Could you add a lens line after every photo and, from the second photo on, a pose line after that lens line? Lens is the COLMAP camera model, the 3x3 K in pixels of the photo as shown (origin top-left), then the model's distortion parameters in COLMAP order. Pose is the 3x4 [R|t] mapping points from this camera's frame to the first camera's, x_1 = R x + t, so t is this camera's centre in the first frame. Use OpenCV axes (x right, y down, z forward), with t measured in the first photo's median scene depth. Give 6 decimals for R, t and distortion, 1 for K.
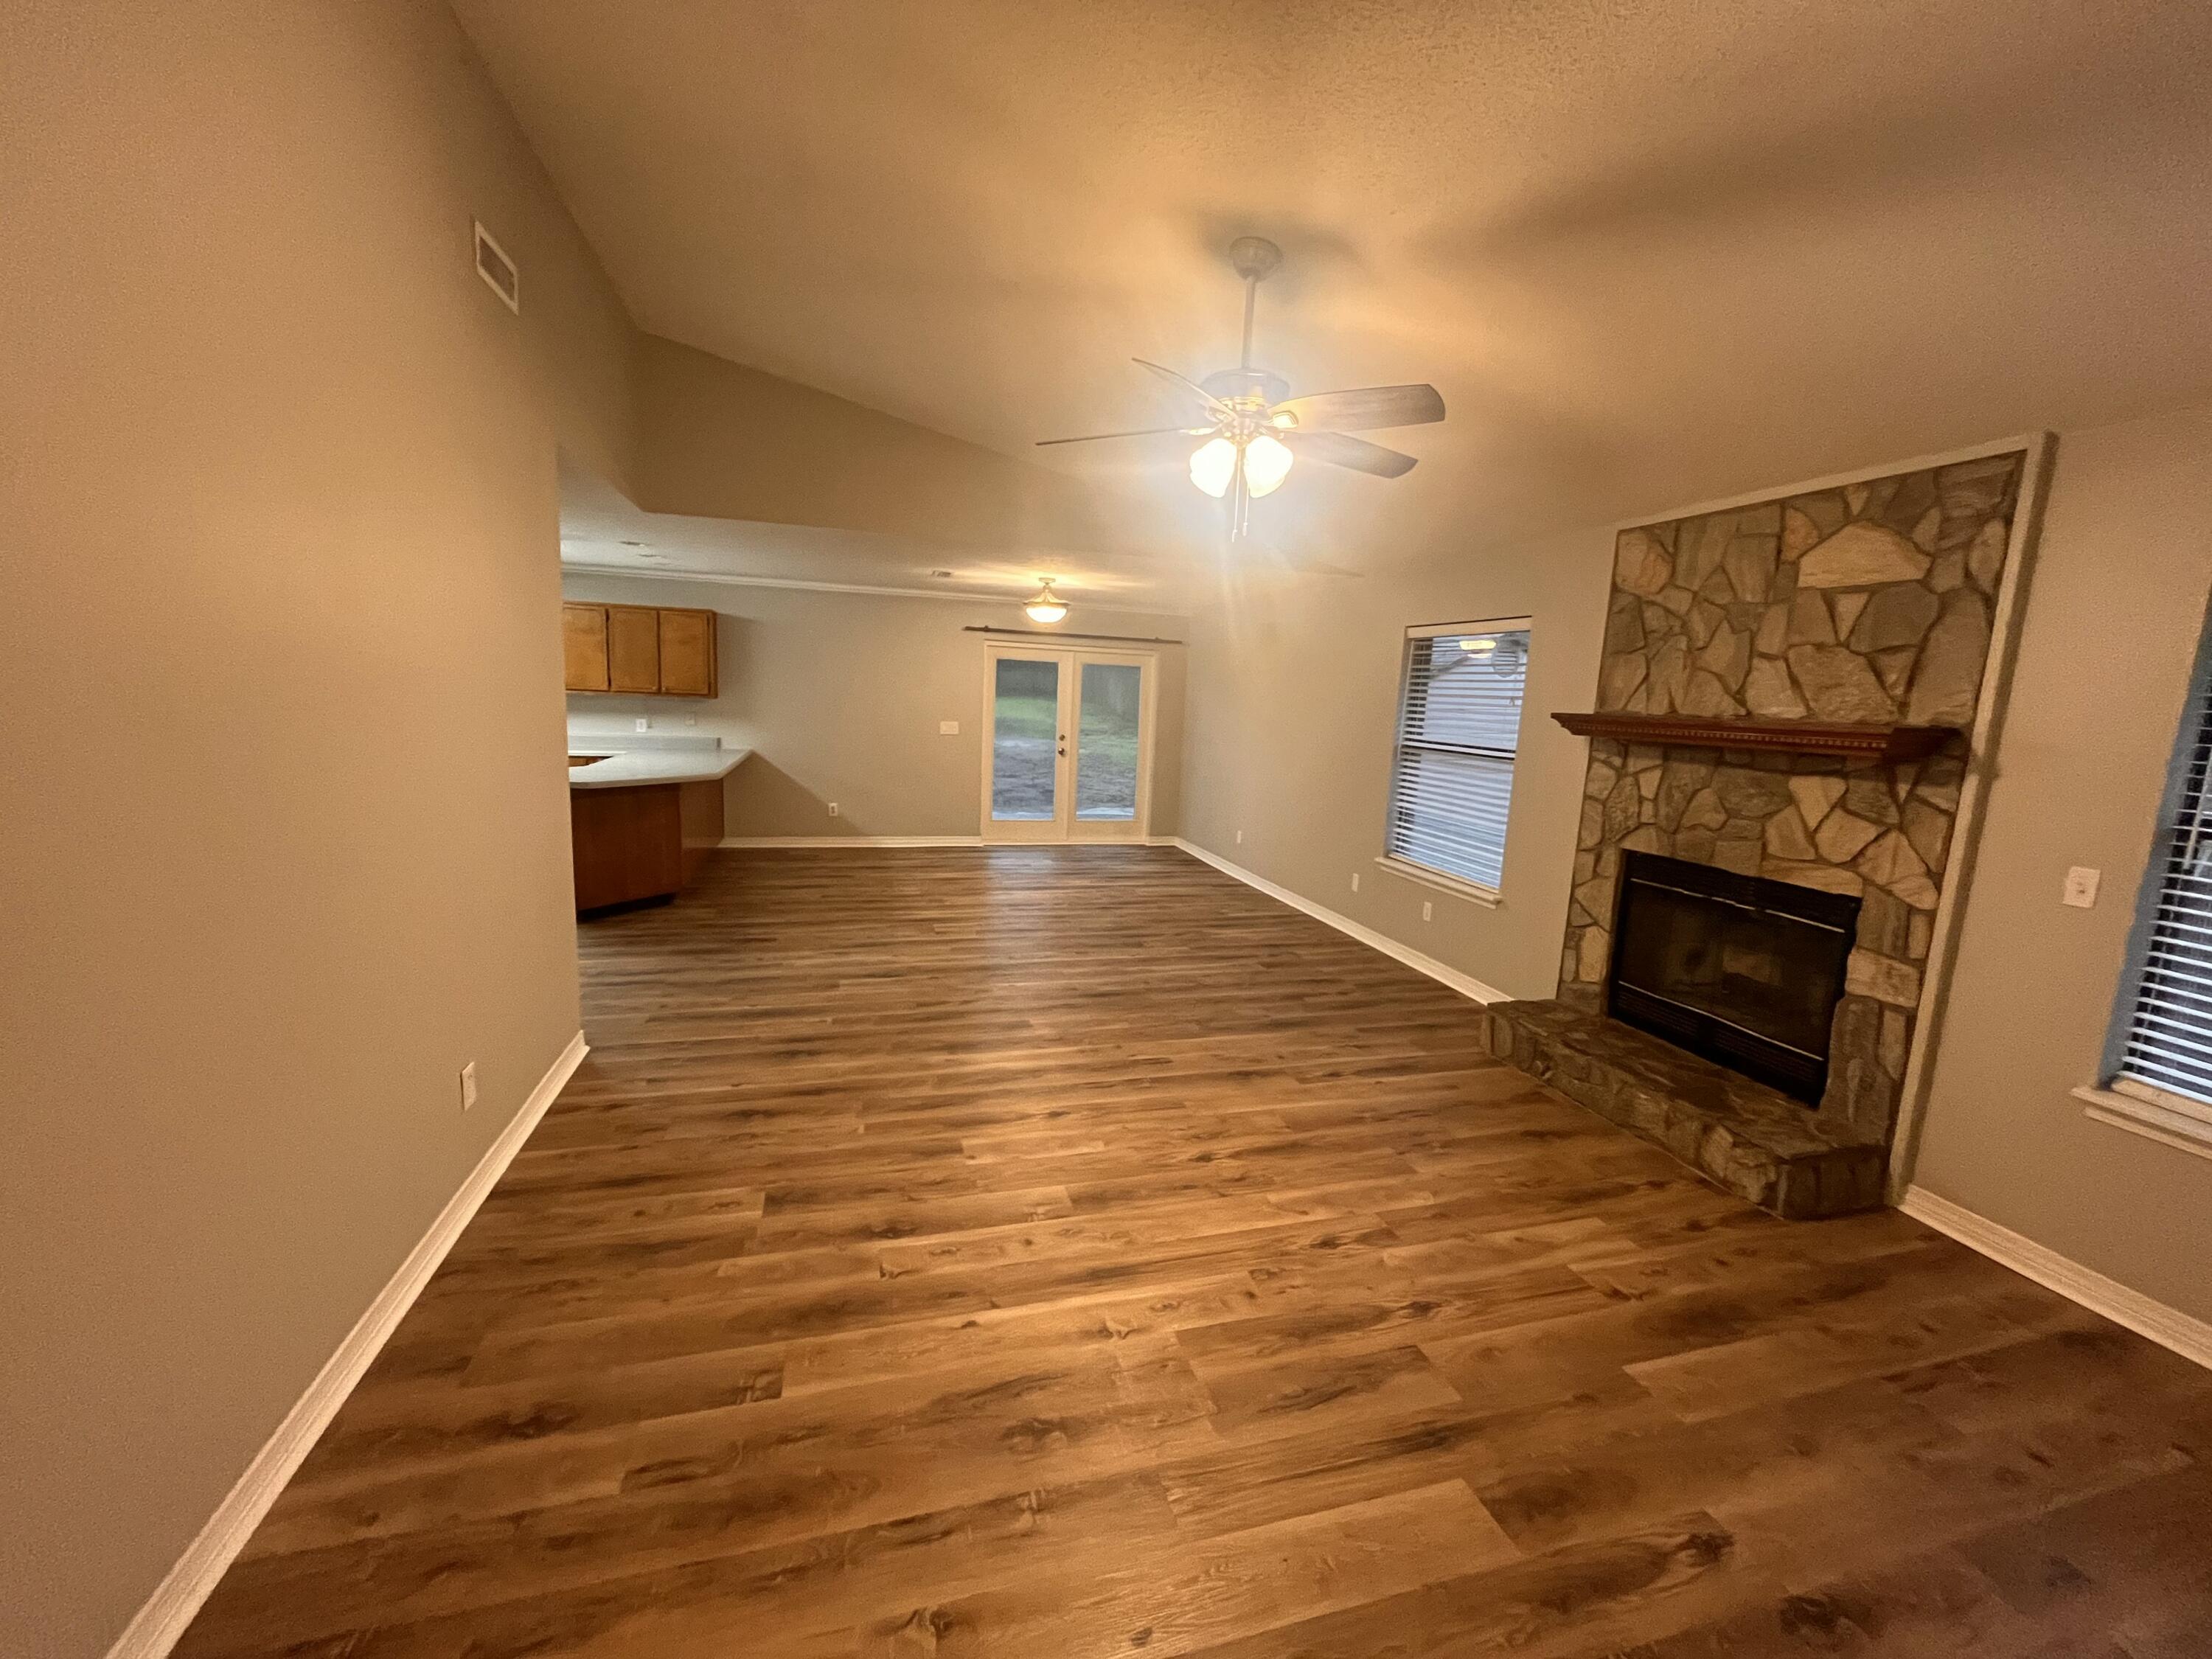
lens RADIAL K [[892.5, 0, 1109.1], [0, 892.5, 827.9], [0, 0, 1]] dist [-0.001395, 0.000446]
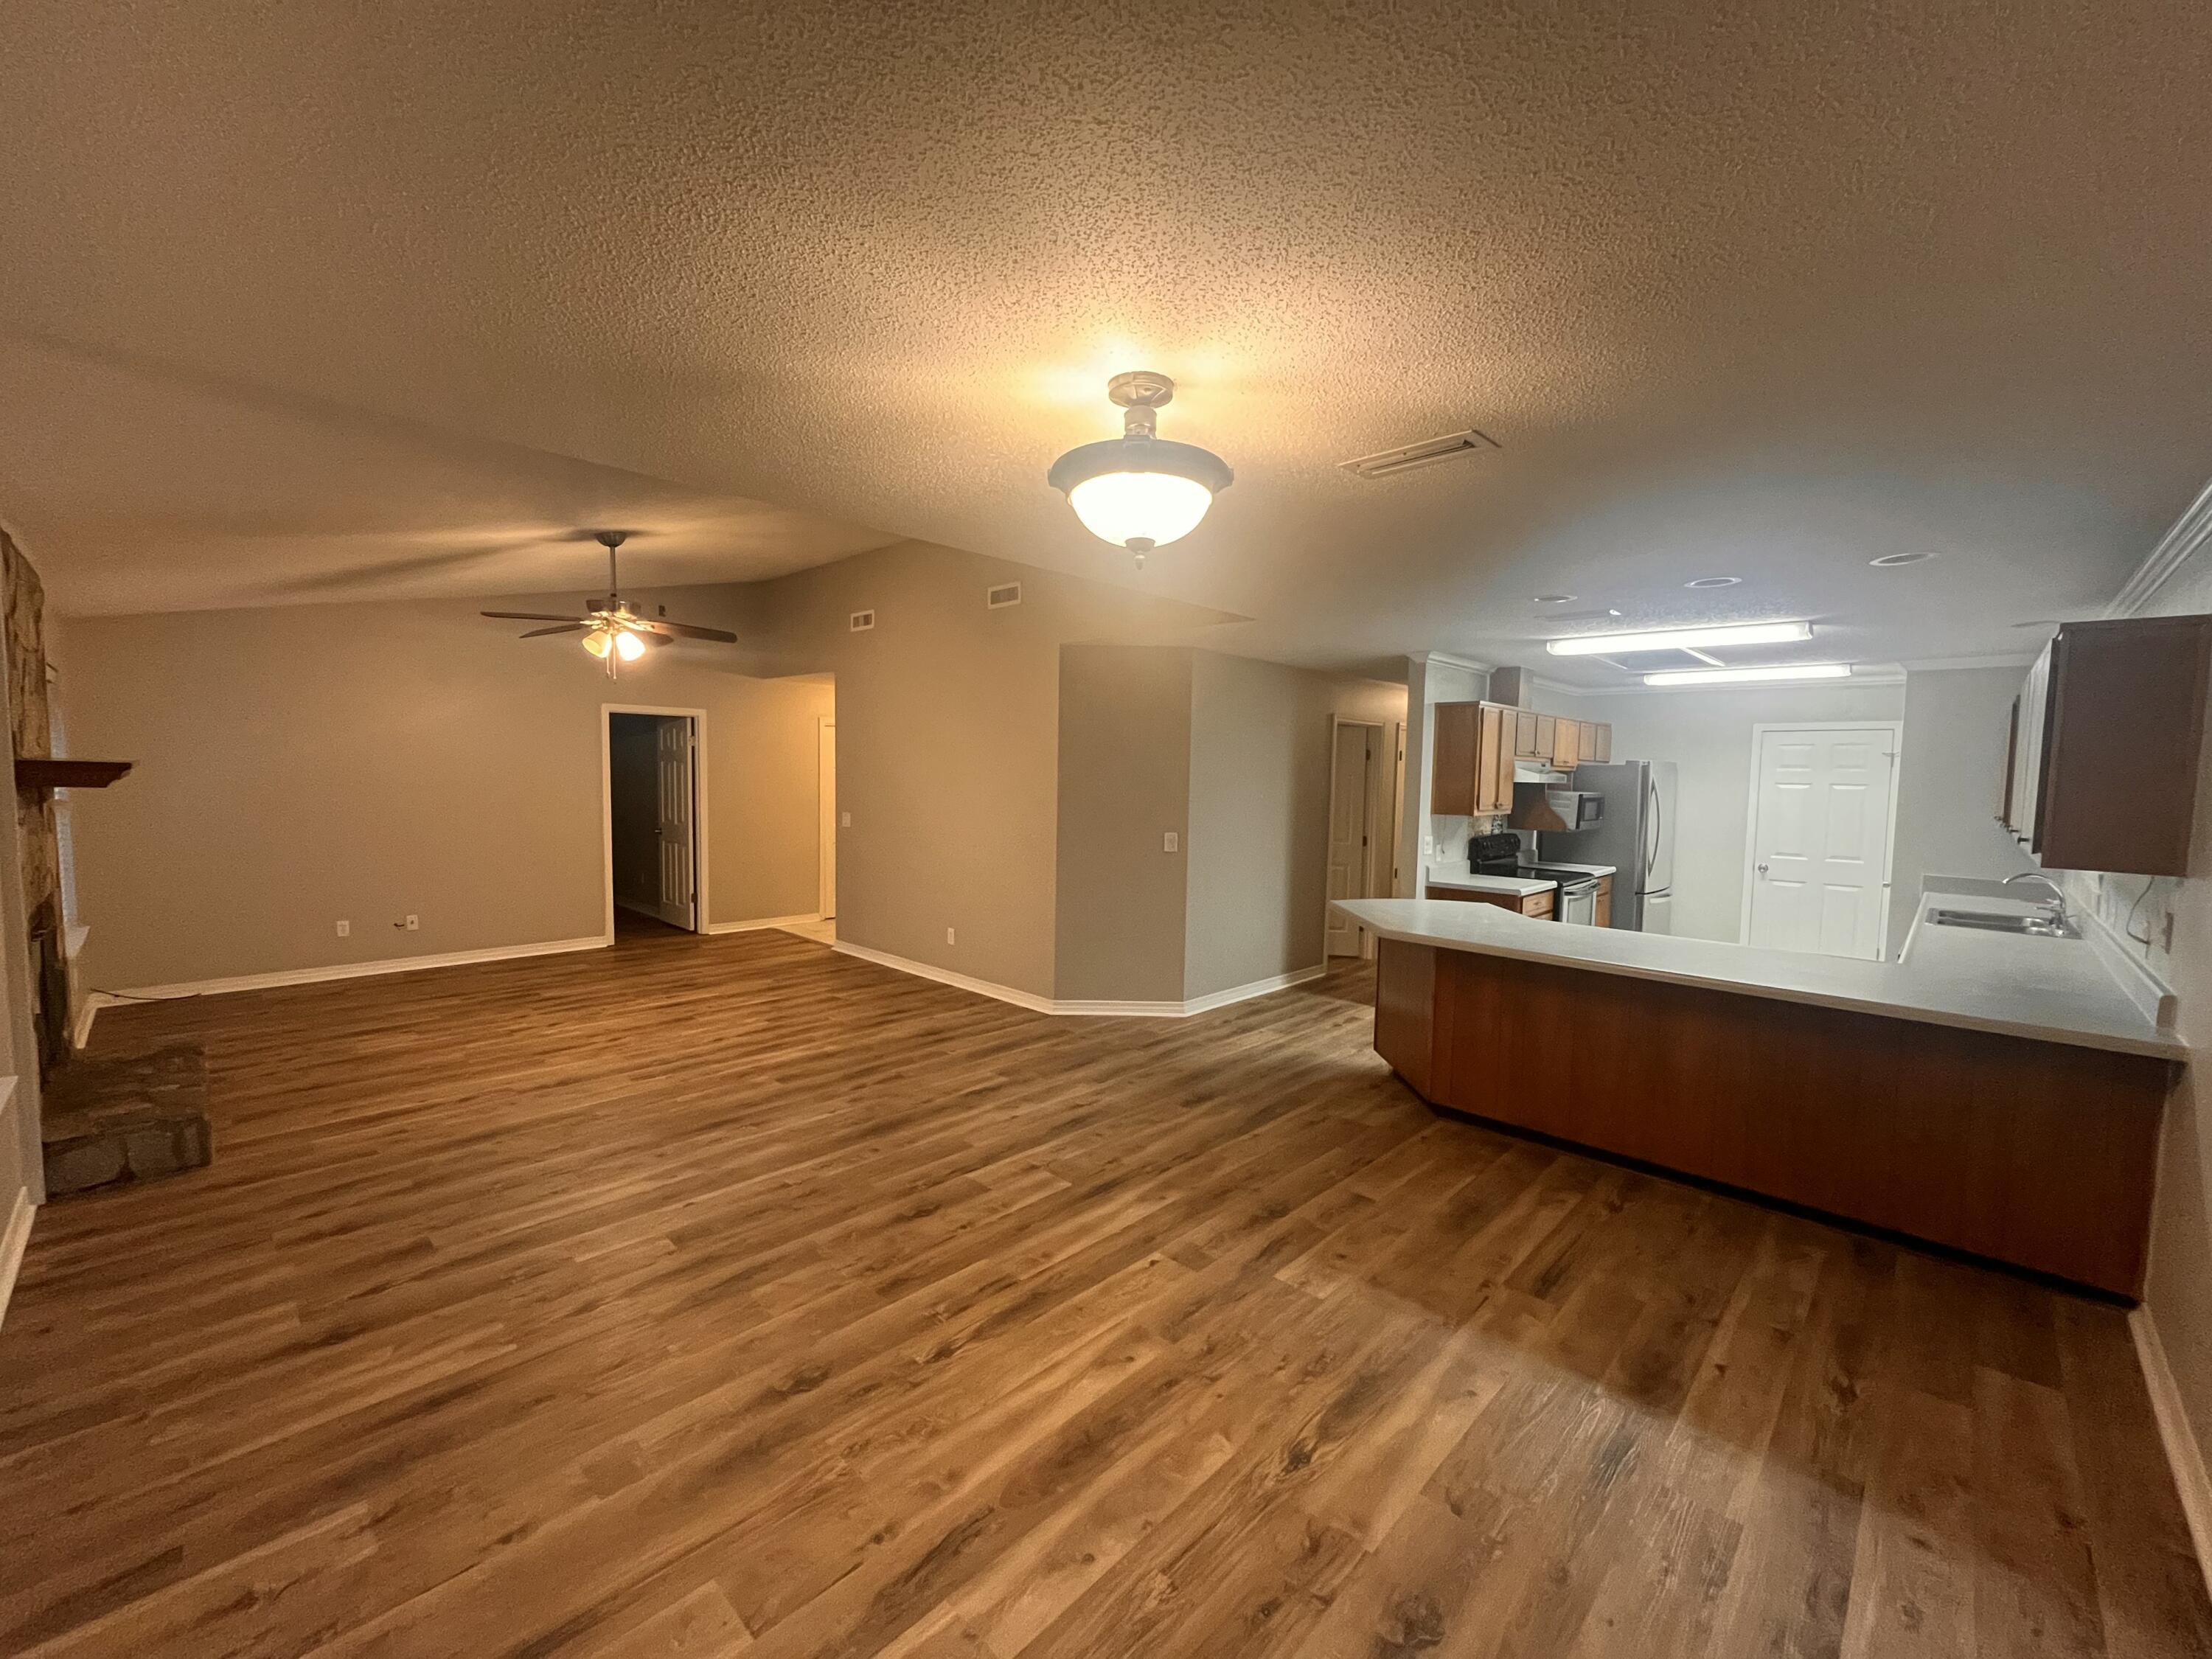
lens RADIAL K [[892.5, 0, 1110.5], [0, 892.5, 835.6], [0, 0, 1]] dist [-0.001395, 0.000446]
pose [[-0.862196, -0.023103, -0.506048, 0.148290], [-0.131074, 0.975114, 0.178805, -0.396463], [0.489323, 0.220495, -0.843768, 2.574697]]
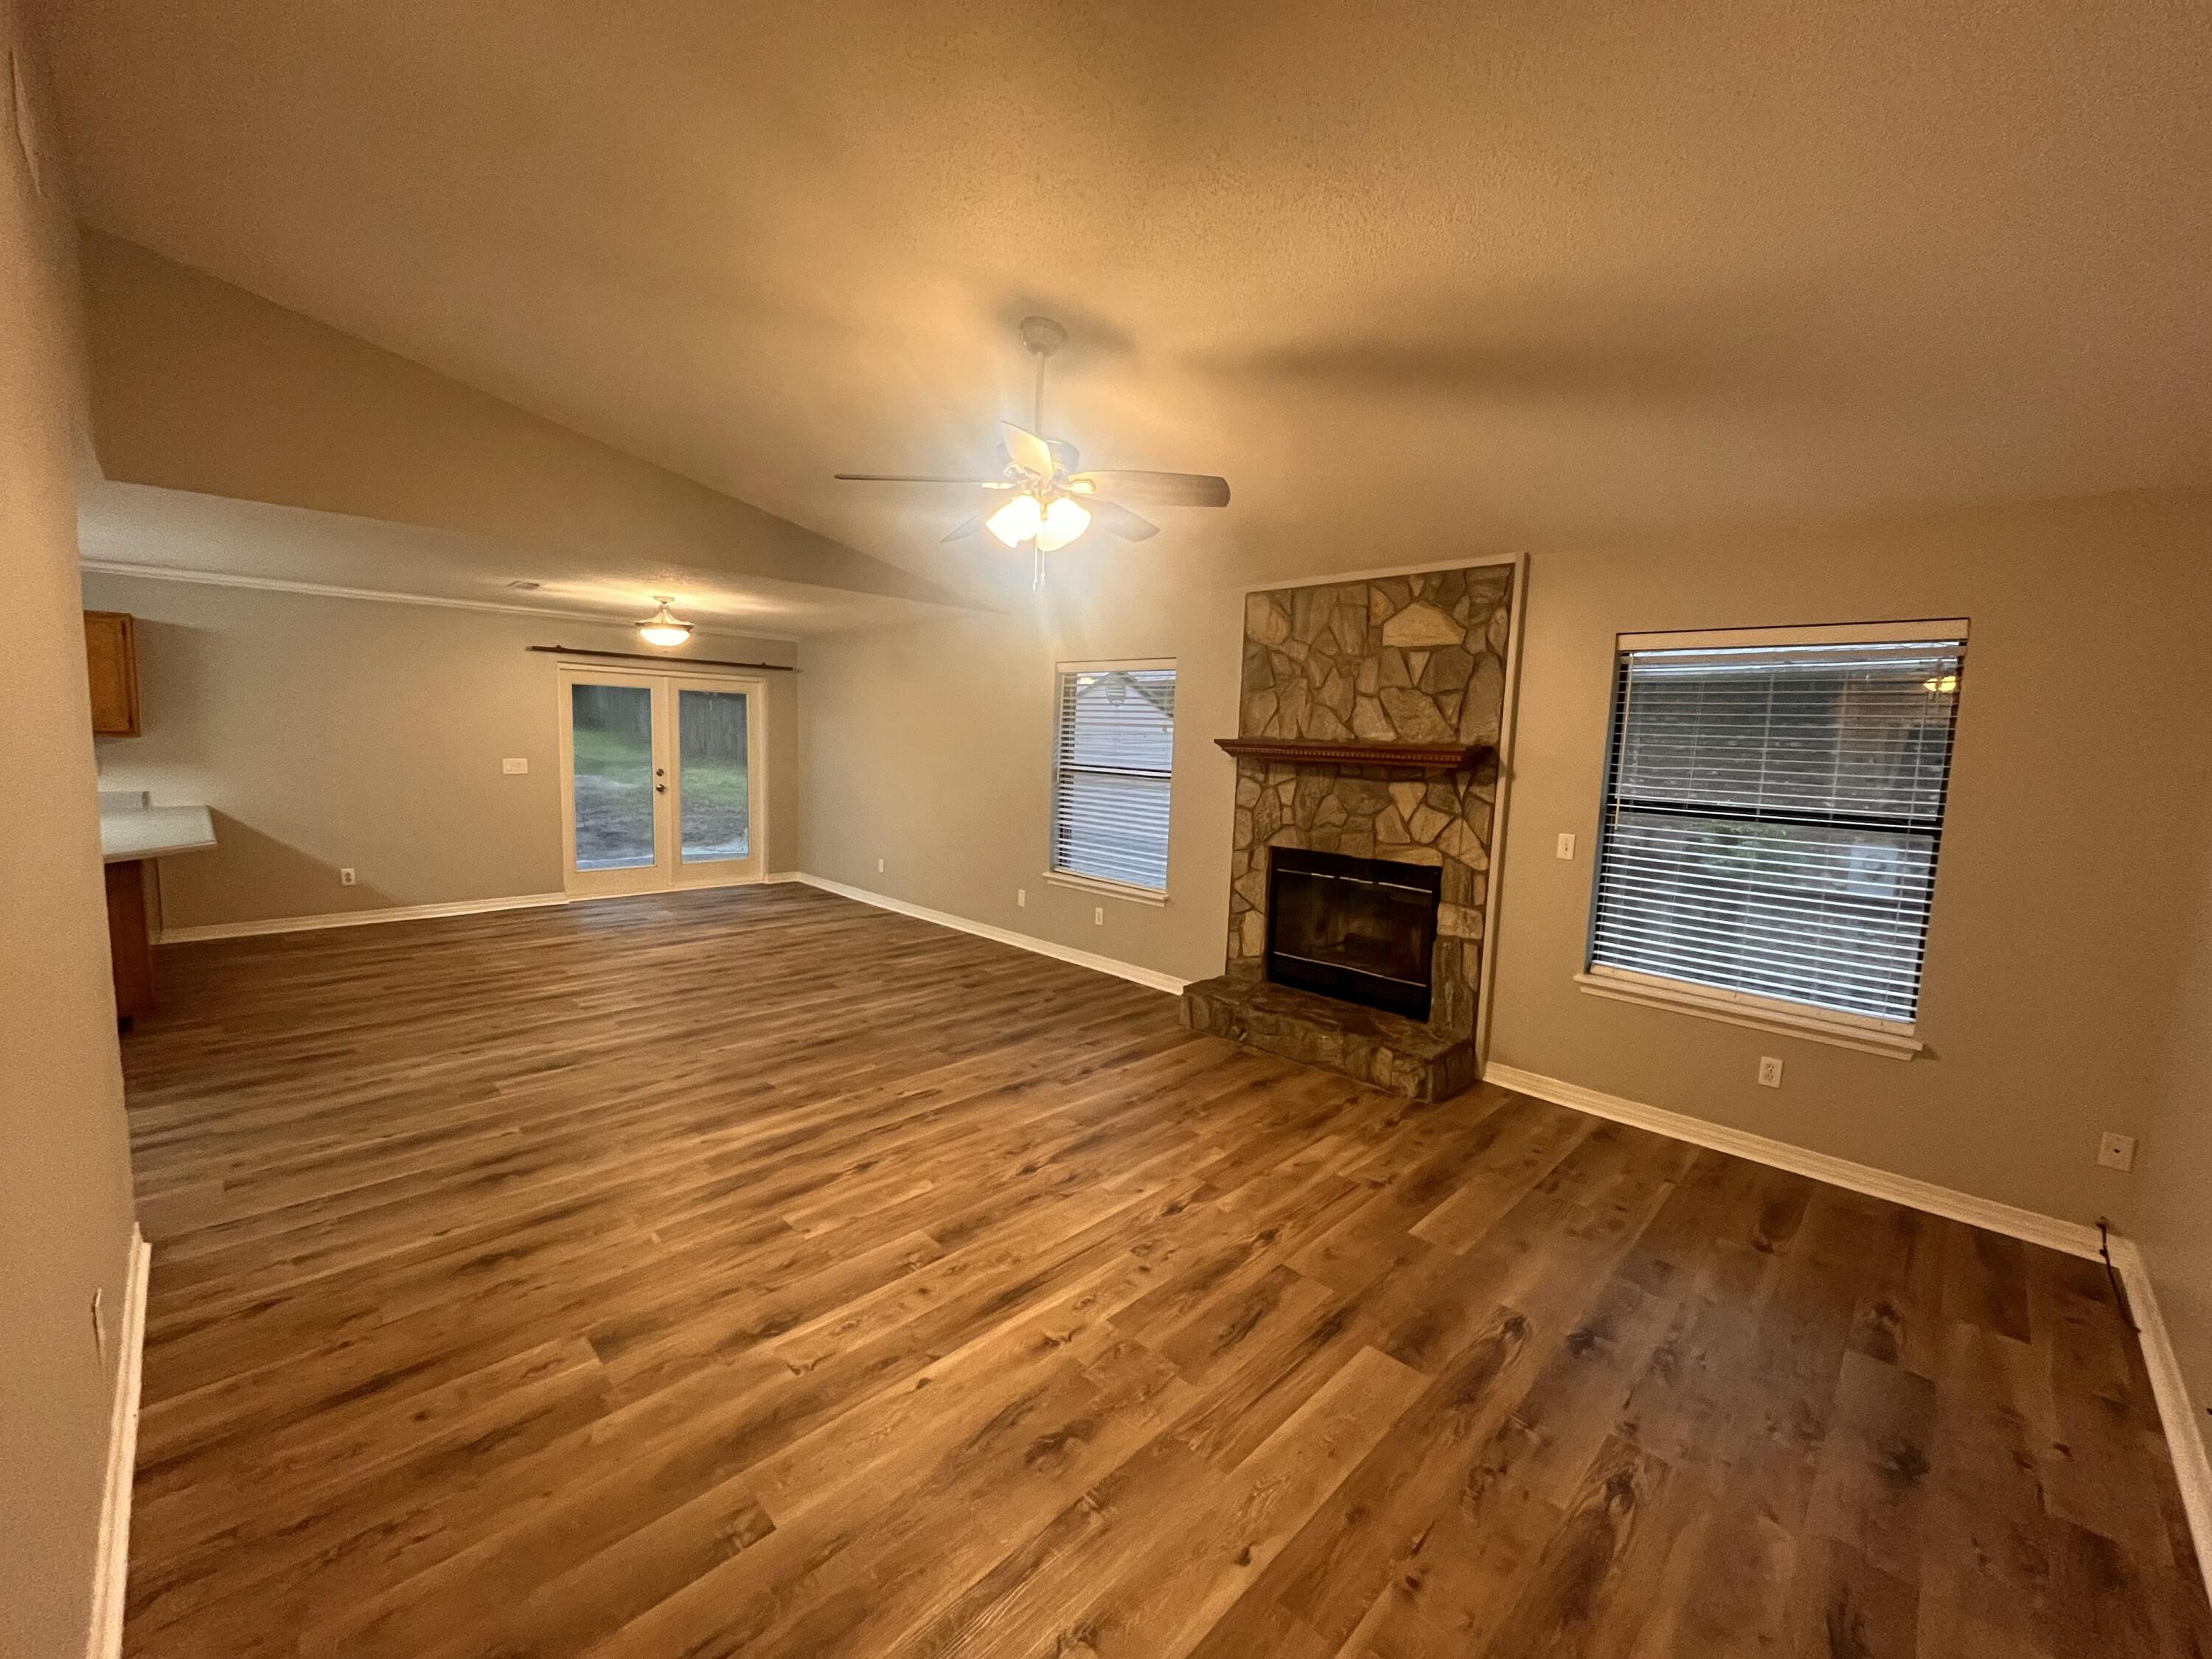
lens RADIAL K [[892.5, 0, 1104.8], [0, 892.5, 829.0], [0, 0, 1]] dist [-0.001395, 0.000446]
pose [[0.871976, -0.068389, 0.484748, -0.274020], [0.079986, 0.996791, -0.003252, -0.017517], [-0.482970, 0.041609, 0.874648, 0.018787]]
